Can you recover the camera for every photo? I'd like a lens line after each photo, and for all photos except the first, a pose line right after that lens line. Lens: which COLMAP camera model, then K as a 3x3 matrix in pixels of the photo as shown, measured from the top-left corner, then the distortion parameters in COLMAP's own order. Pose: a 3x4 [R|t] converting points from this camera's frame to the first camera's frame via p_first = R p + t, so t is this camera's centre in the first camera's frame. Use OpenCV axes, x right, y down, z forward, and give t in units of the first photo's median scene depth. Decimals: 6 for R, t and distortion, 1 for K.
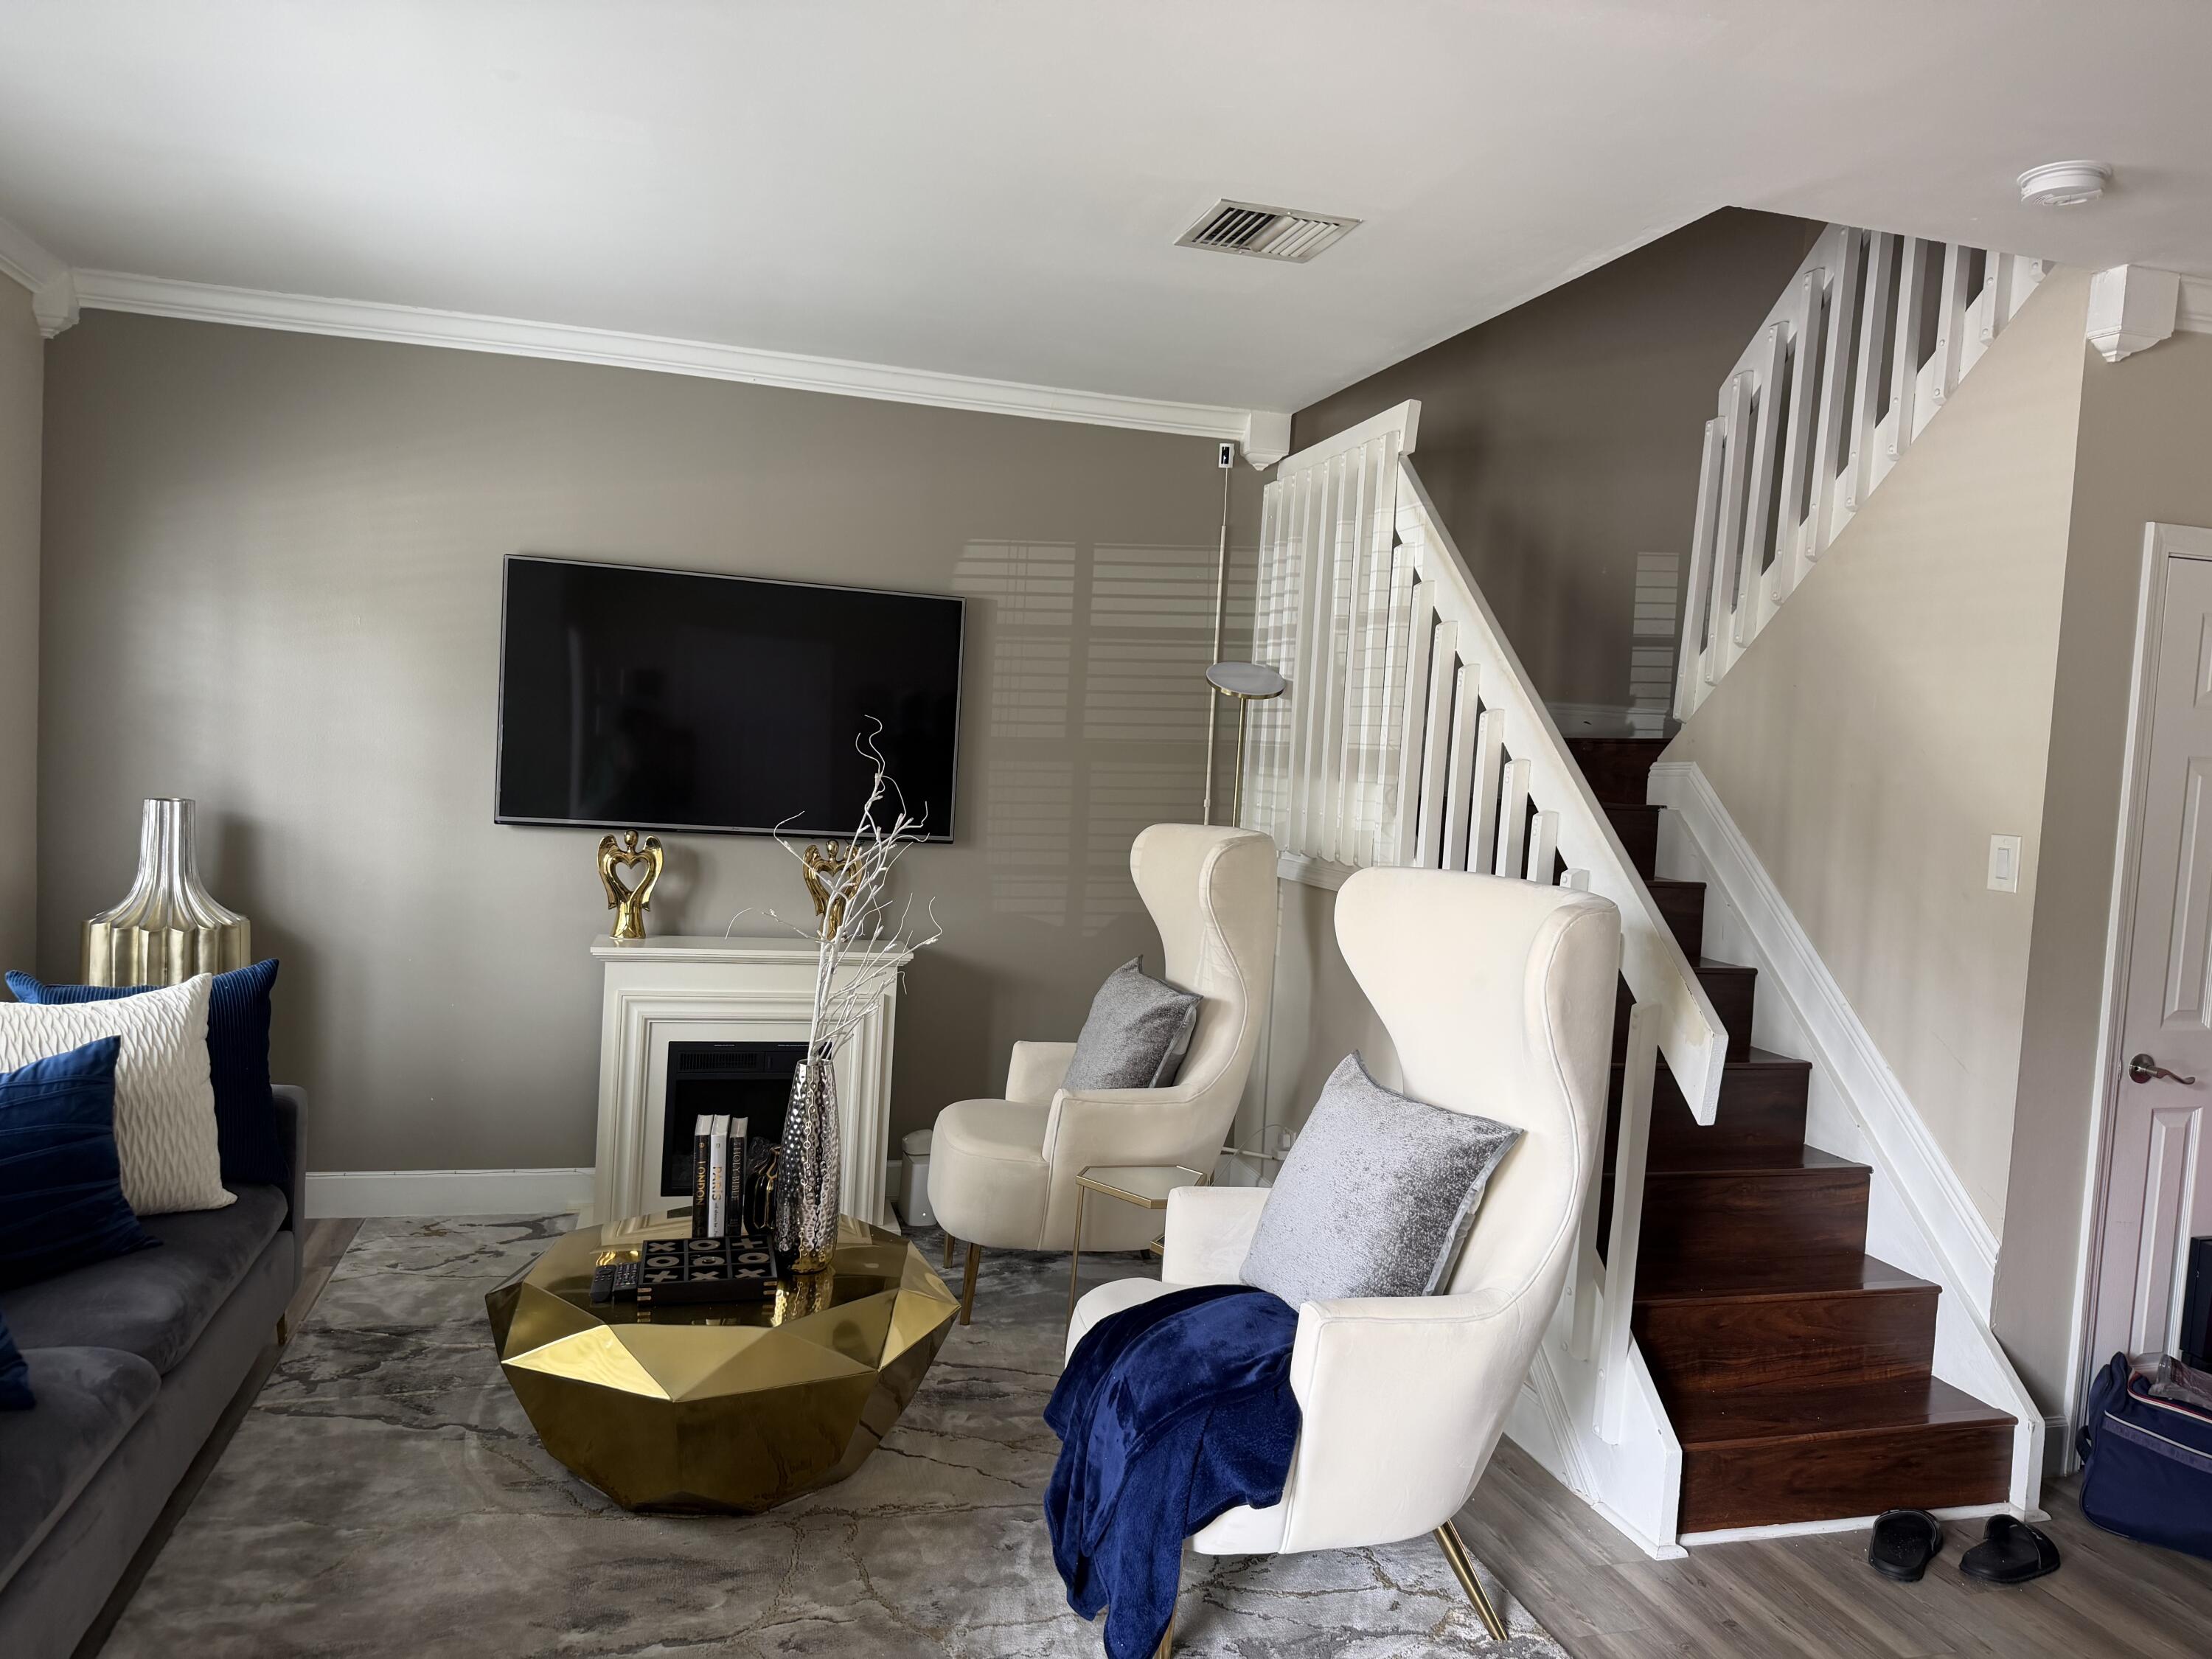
lens RADIAL K [[1580.1, 0, 1100.0], [0, 1580.1, 830.6], [0, 0, 1]] dist [-0.003934, -0.003735]
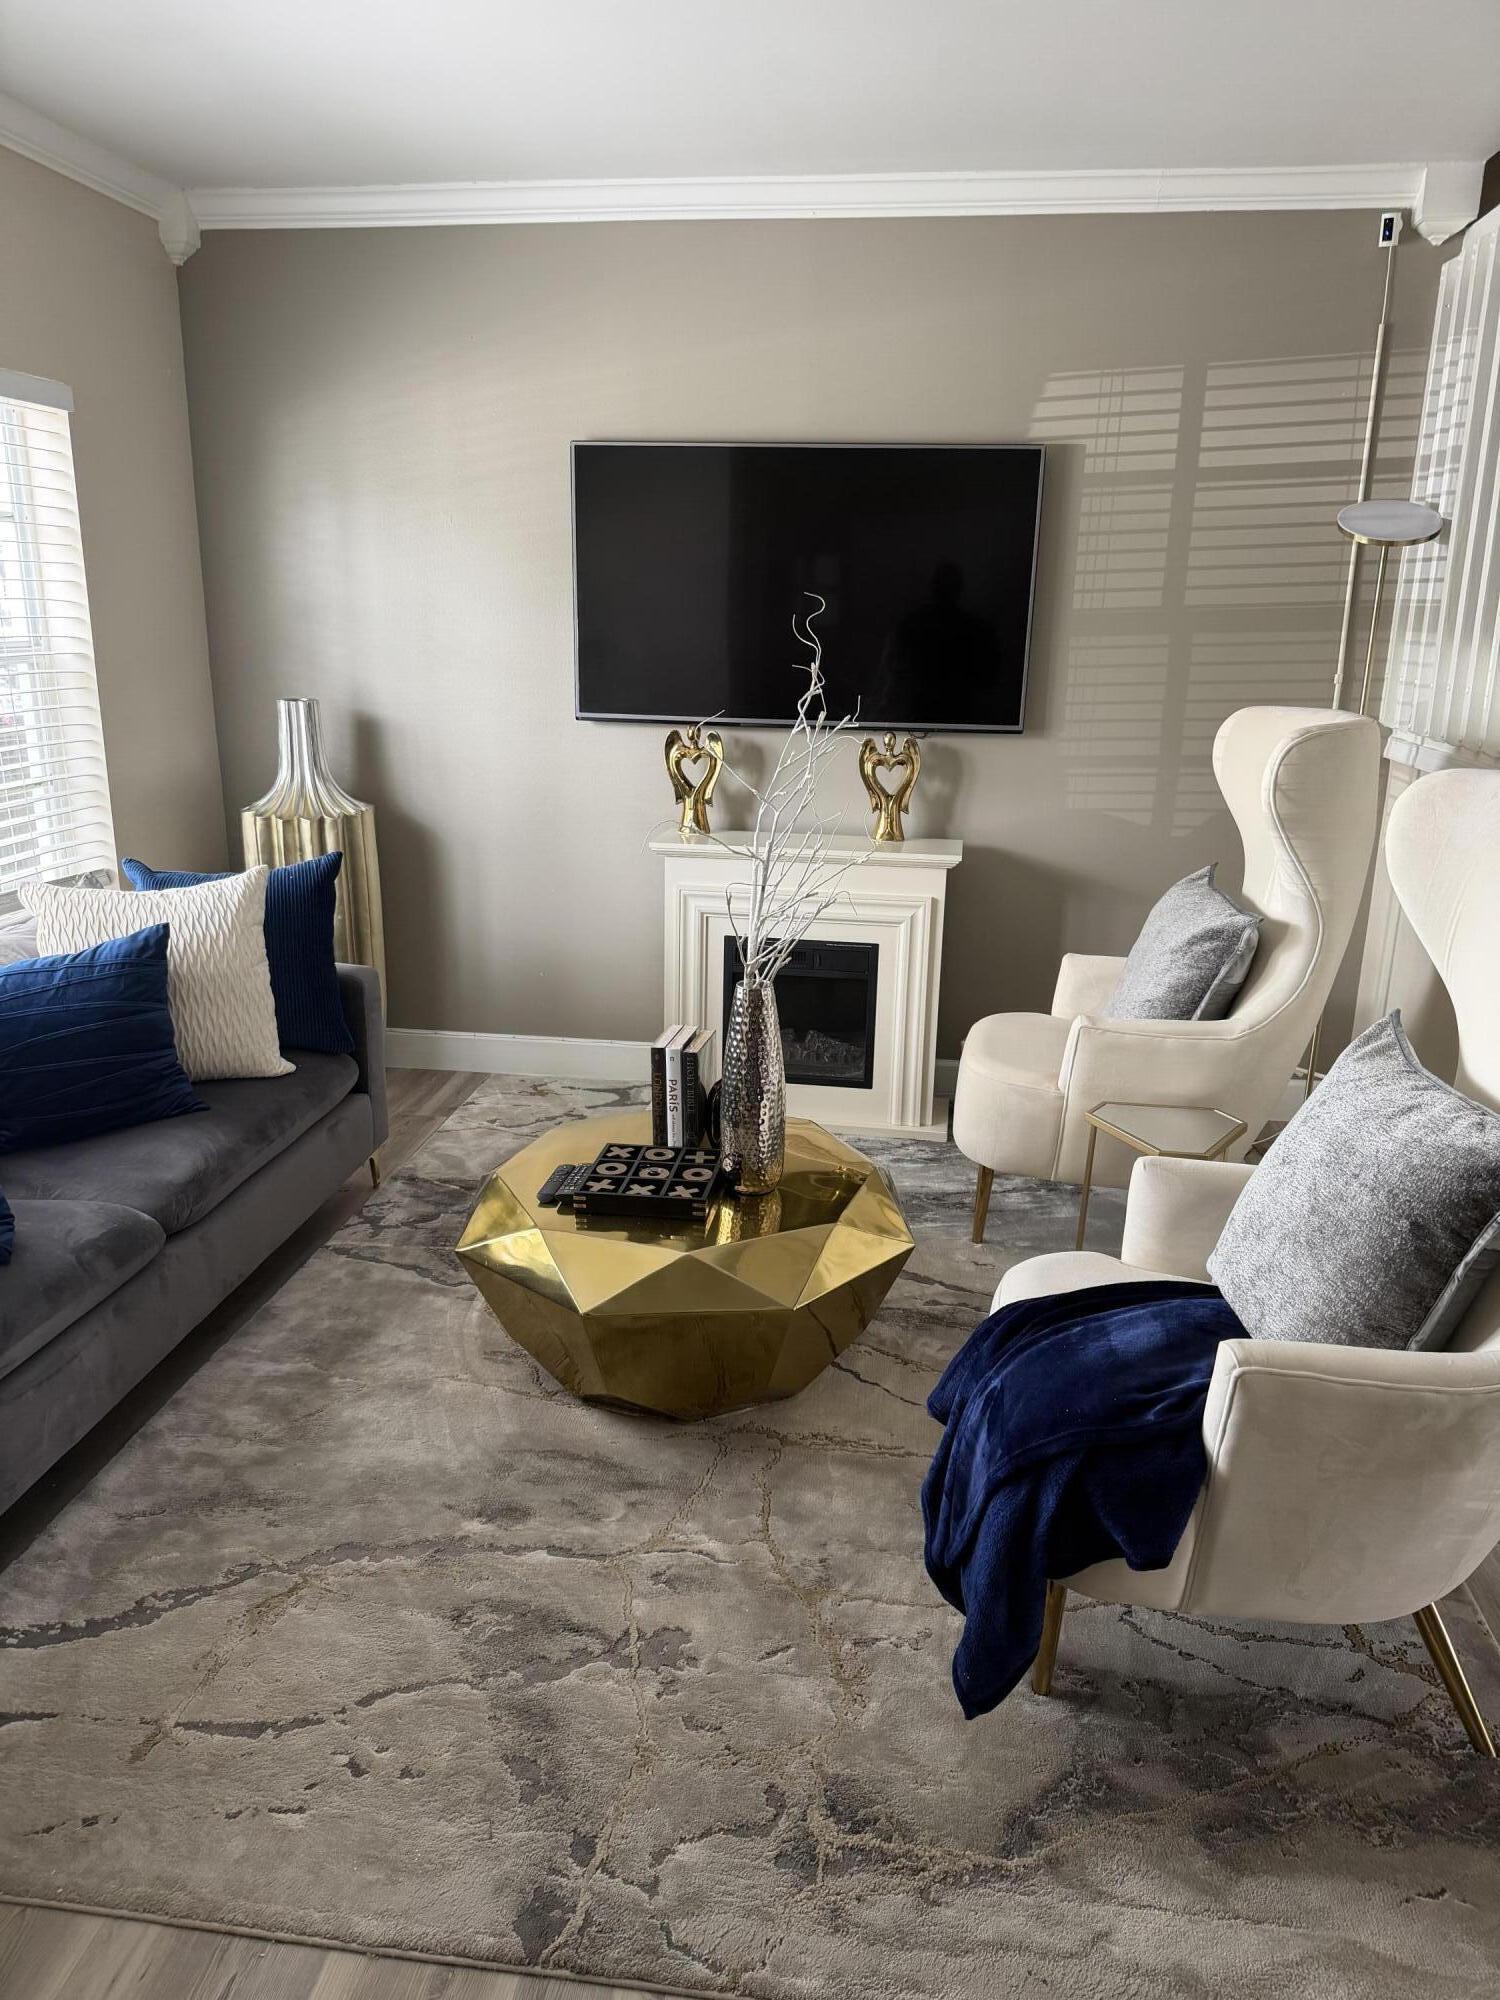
lens RADIAL K [[1406.8, 0, 741.2], [0, 1406.8, 1015.1], [0, 0, 1]] dist [0.099007, -0.145118]
pose [[0.918809, 0.068284, -0.388752, 0.135773], [0.015842, 0.977749, 0.209181, -0.009300], [0.394386, -0.198356, 0.897282, 0.234628]]
